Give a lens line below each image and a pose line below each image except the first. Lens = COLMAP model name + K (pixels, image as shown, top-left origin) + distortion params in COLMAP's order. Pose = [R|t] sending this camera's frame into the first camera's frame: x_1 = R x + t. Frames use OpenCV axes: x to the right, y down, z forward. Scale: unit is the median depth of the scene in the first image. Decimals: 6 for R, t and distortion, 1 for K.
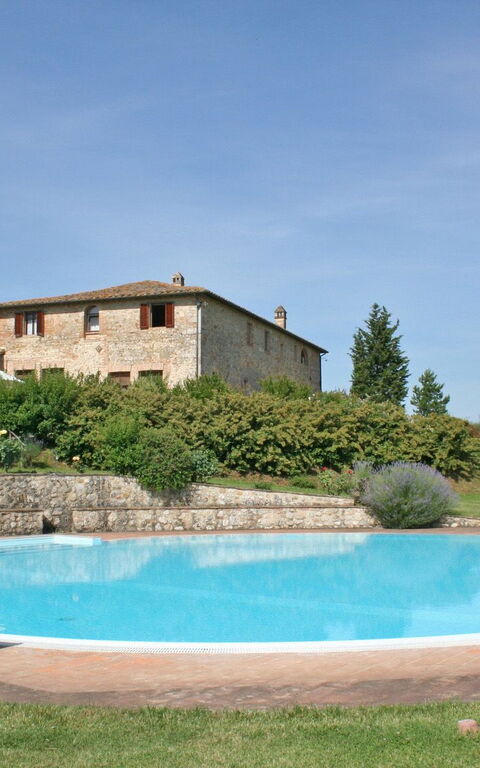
lens RADIAL K [[1221.2, 0, 240.0], [0, 1221.2, 384.0], [0, 0, 1]] dist [-0.131636, 0.012955]
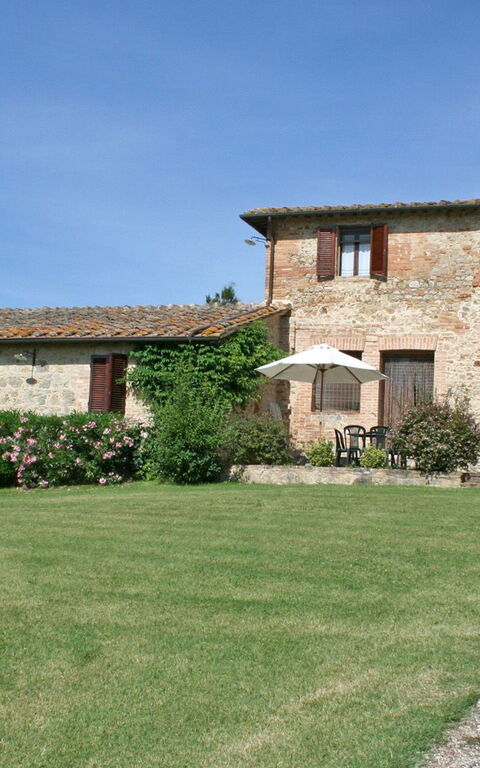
lens RADIAL K [[1110.9, 0, 240.0], [0, 1110.9, 384.0], [0, 0, 1]] dist [-0.006456, 0.021048]
pose [[0.996591, 0.050941, 0.064899, -0.346145], [-0.050003, 0.998621, -0.015996, 0.013713], [-0.065624, 0.012697, 0.997764, 0.837278]]
